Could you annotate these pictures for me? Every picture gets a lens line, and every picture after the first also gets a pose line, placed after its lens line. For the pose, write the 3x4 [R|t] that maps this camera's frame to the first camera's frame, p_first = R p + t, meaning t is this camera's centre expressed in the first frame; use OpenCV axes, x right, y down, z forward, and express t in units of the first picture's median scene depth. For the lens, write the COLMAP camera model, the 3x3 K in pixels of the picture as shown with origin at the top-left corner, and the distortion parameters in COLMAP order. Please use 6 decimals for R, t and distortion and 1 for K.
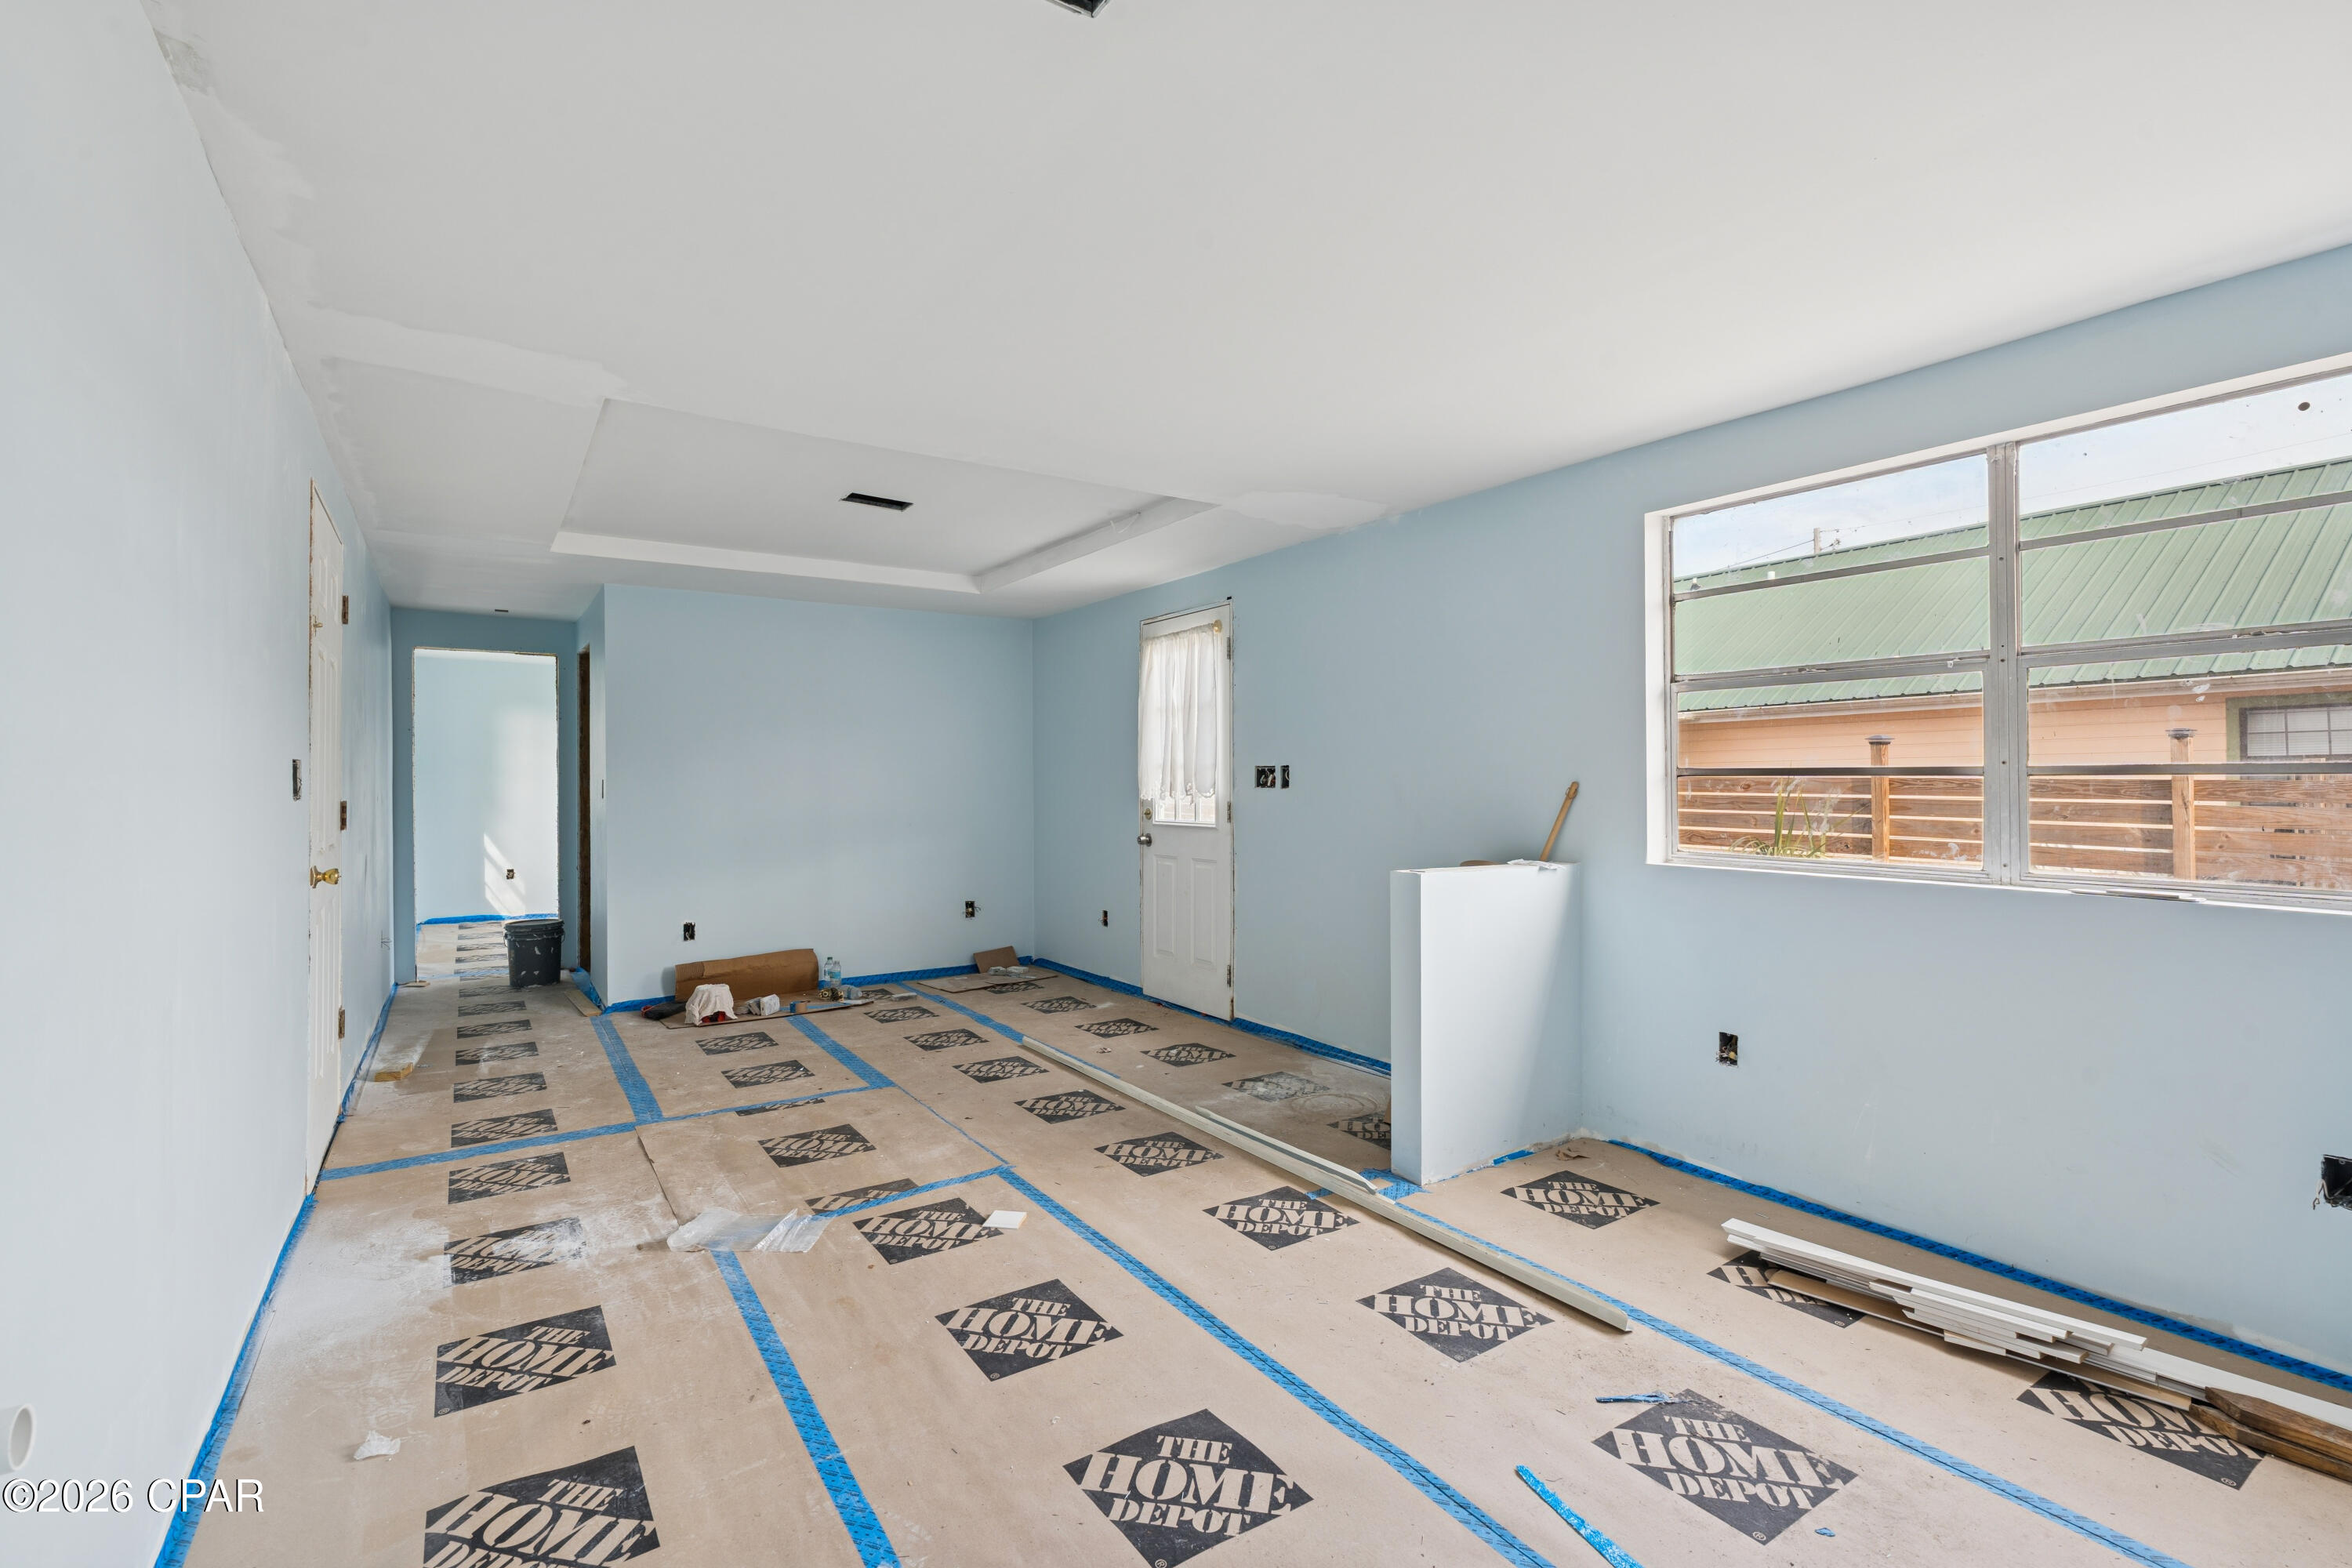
lens RADIAL K [[1072.0, 0, 1176.4], [0, 1072.0, 847.4], [0, 0, 1]] dist [0.000377, -0.000034]
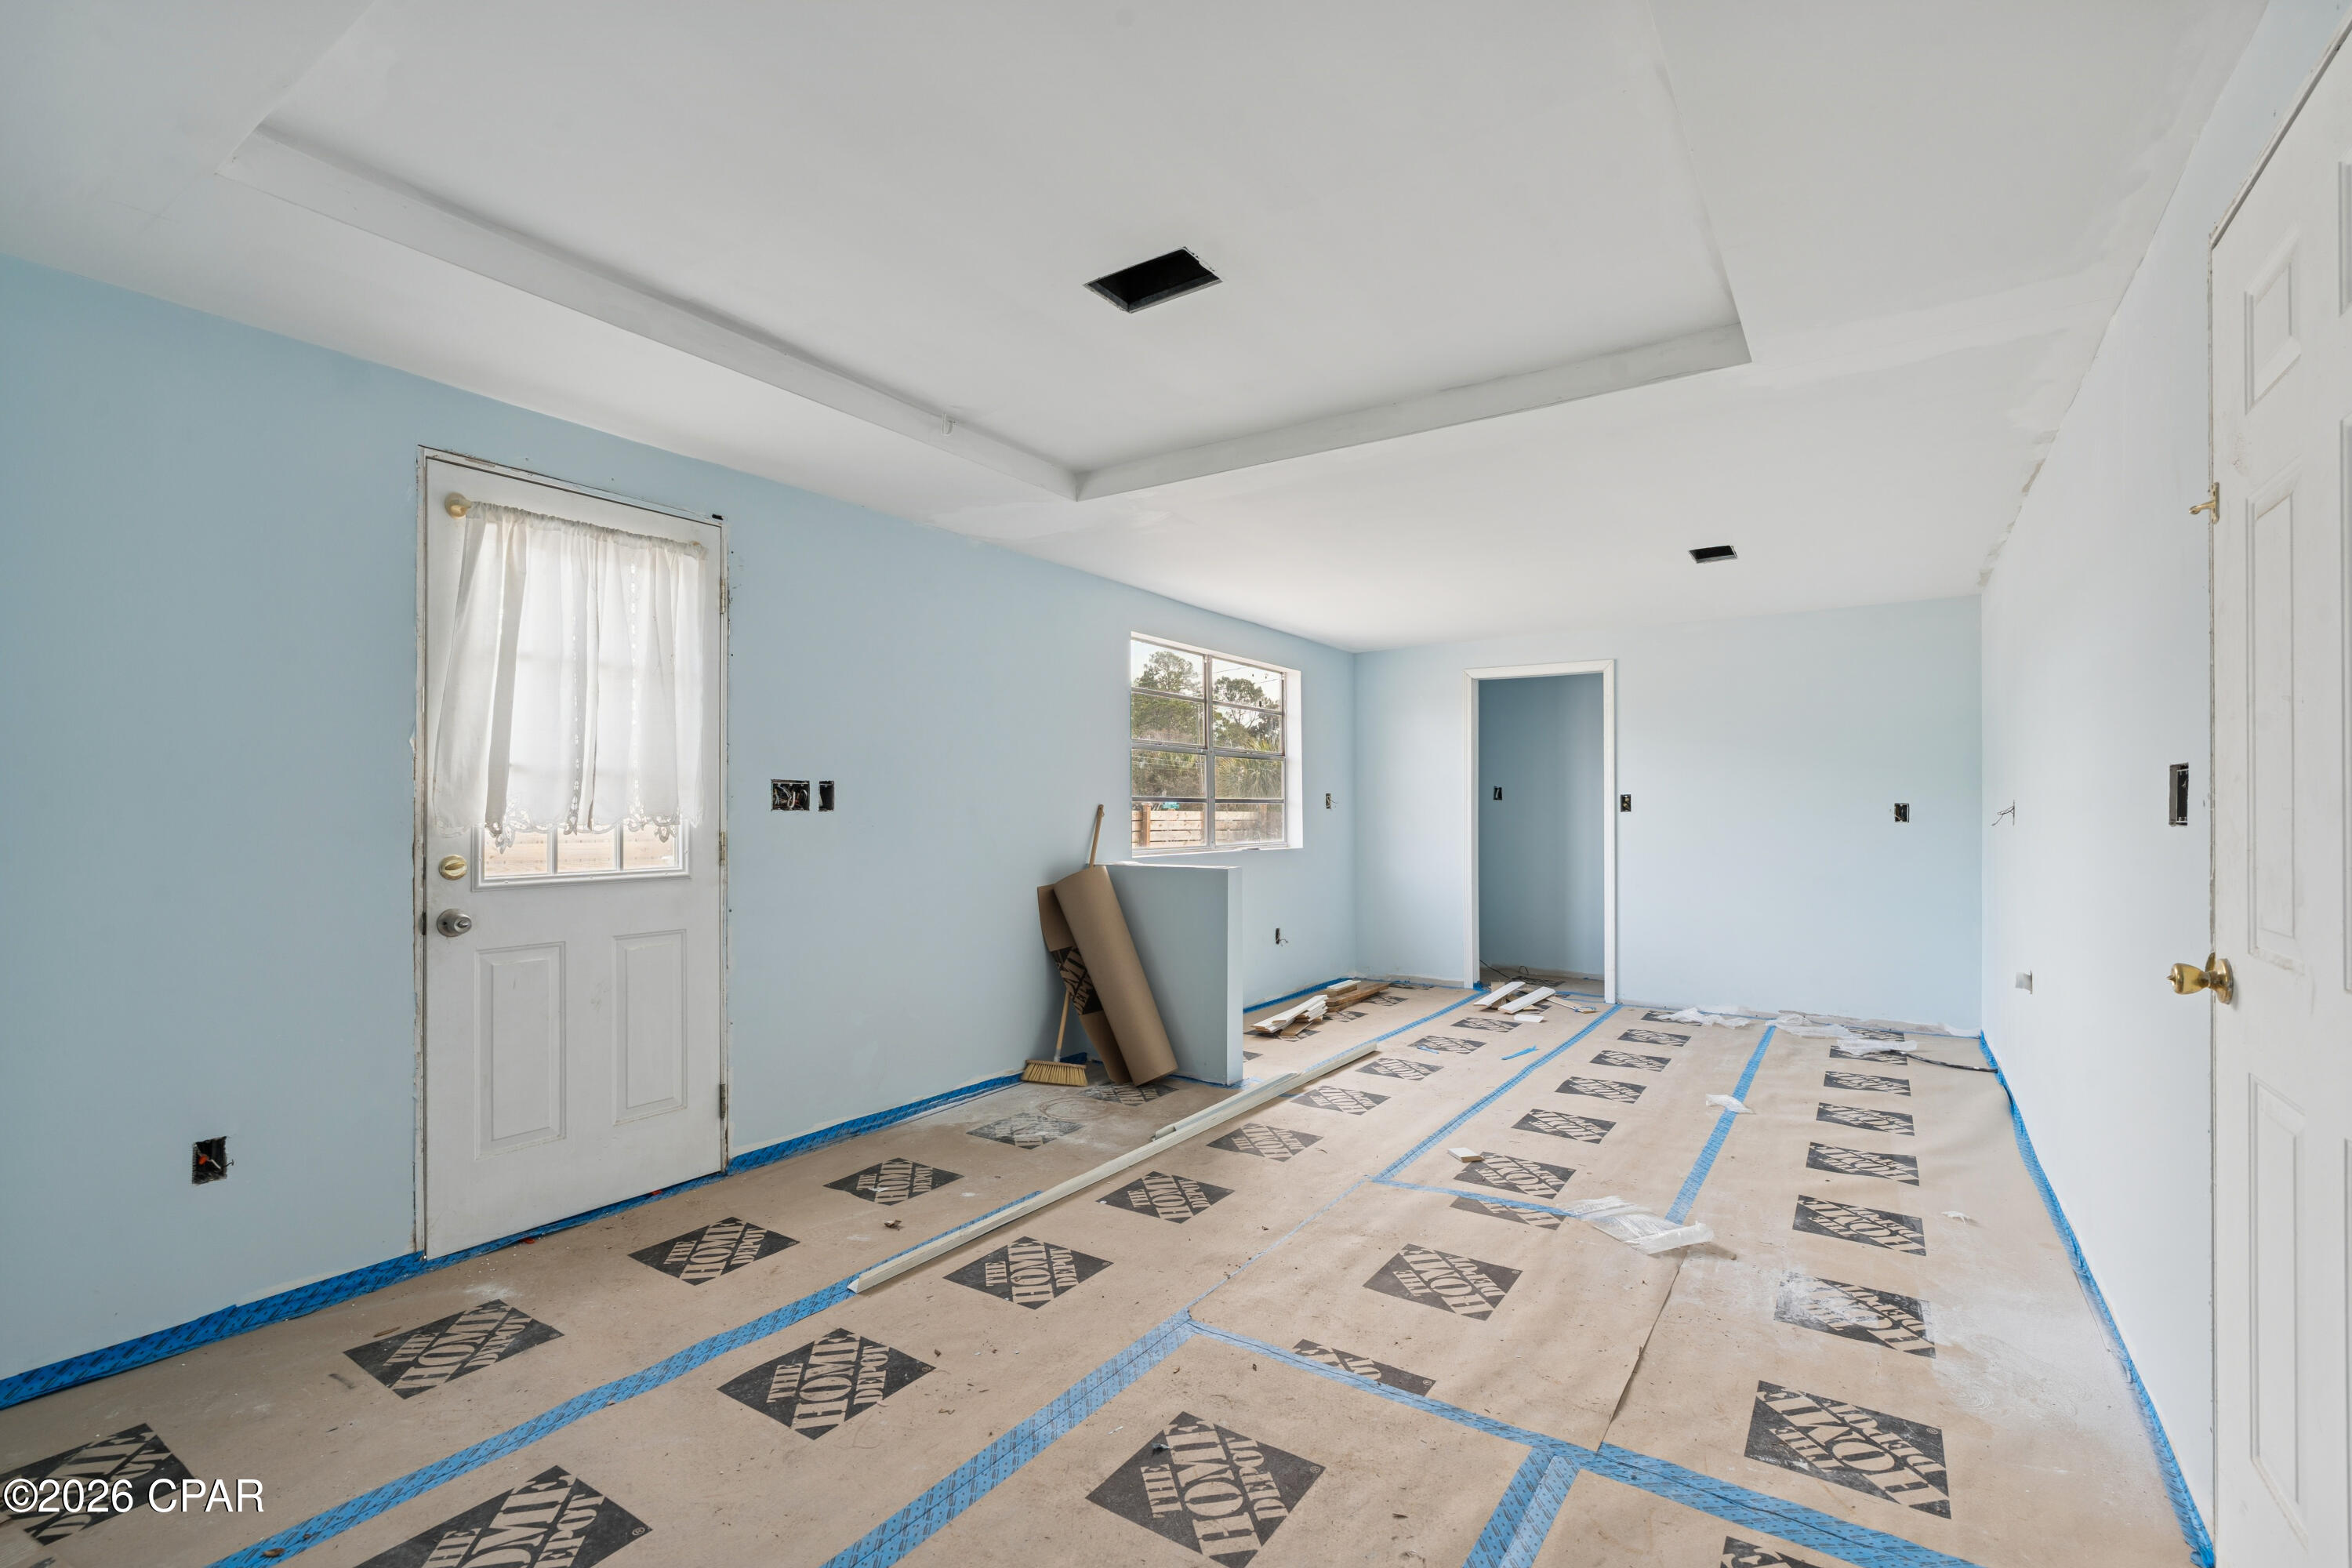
lens RADIAL K [[1047.0, 0, 1183.8], [0, 1047.0, 818.3], [0, 0, 1]] dist [-0.008278, 0.000130]
pose [[-0.391677, -0.007407, 0.920073, -1.112309], [0.055462, 0.997959, 0.031644, -0.095144], [-0.918430, 0.063423, -0.390466, 1.699935]]
